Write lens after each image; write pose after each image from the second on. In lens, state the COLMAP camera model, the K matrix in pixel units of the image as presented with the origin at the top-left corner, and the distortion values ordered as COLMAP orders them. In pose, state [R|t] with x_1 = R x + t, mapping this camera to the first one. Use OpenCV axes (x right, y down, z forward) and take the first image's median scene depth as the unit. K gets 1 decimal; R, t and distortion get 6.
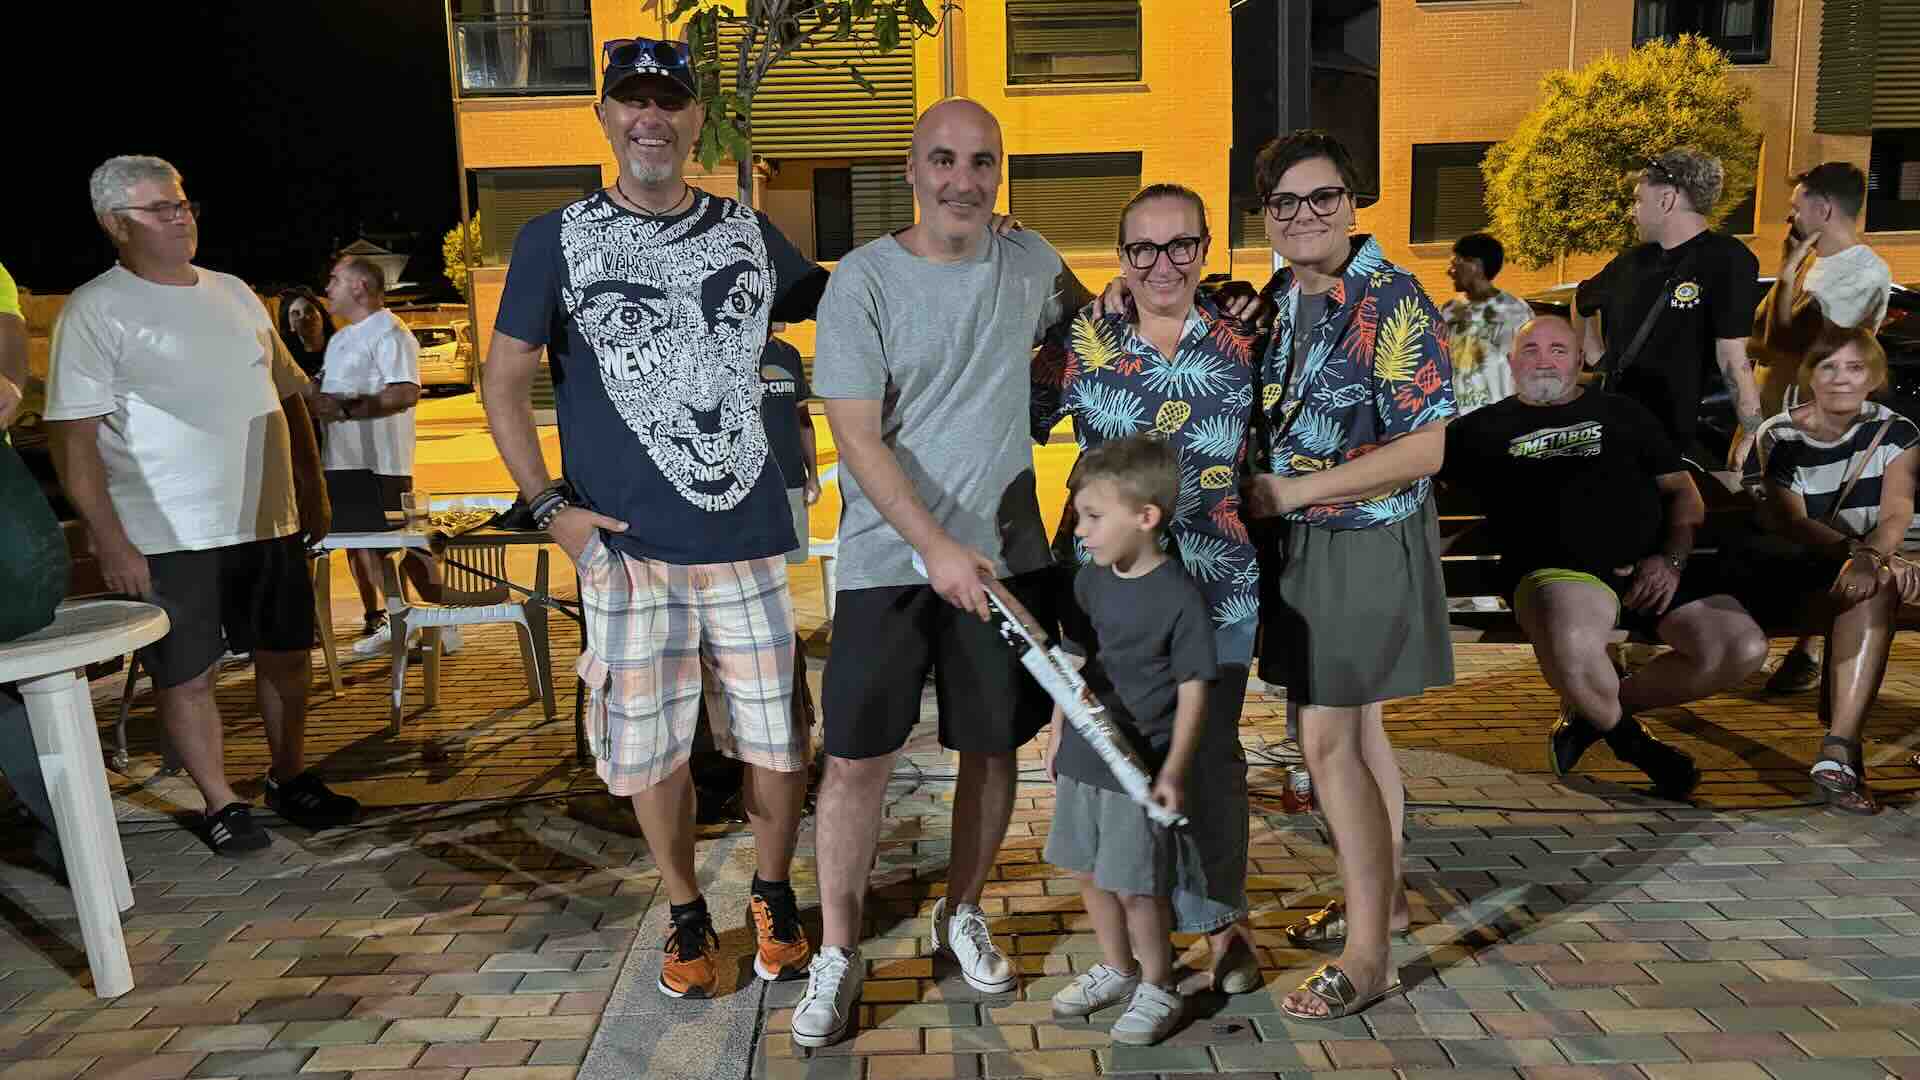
lens RADIAL K [[1460.1, 0, 944.8], [0, 1460.1, 556.5], [0, 0, 1]] dist [0.031283, -0.020871]
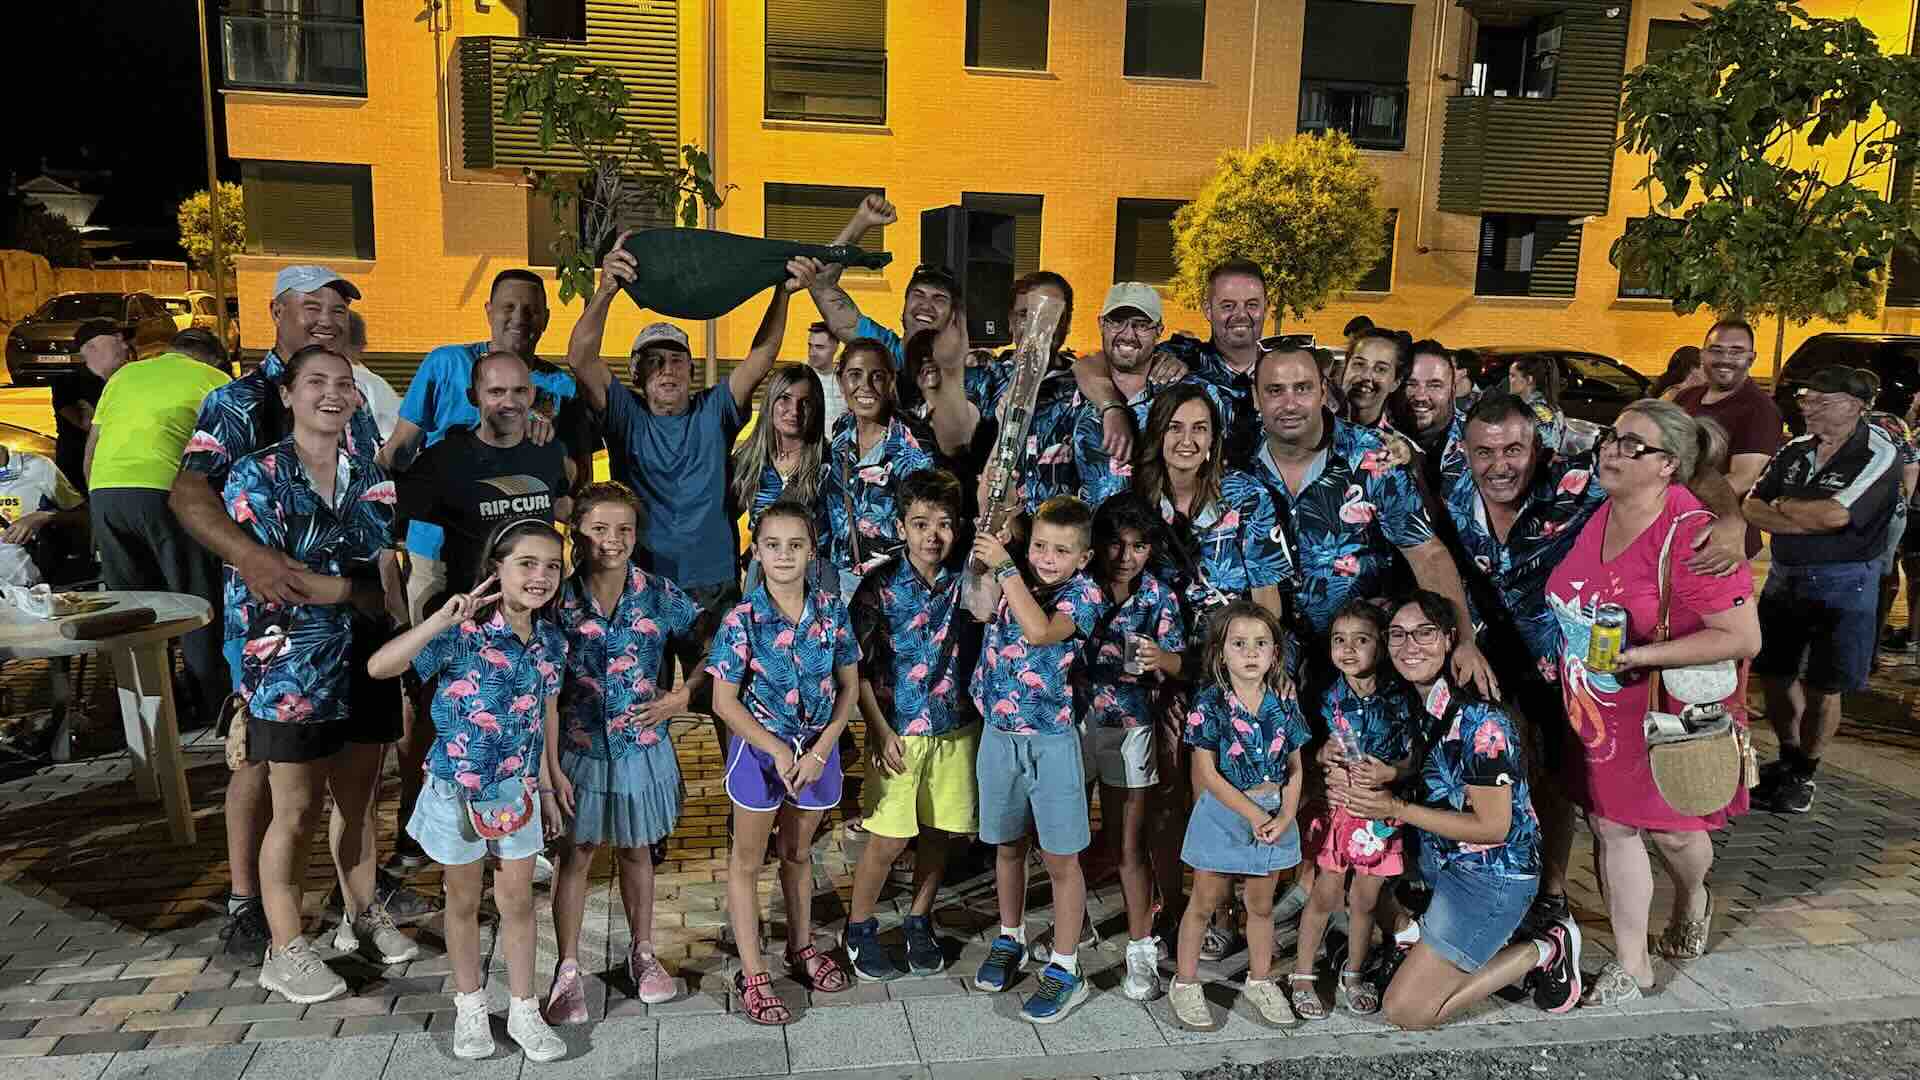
lens RADIAL K [[1460.1, 0, 959.3], [0, 1460.1, 542.5], [0, 0, 1]] dist [0.031283, -0.020871]
pose [[0.982785, 0.022606, 0.183366, -0.009379], [-0.022882, 0.999738, -0.000612, -0.008070], [-0.183332, -0.003594, 0.983044, -0.128561]]
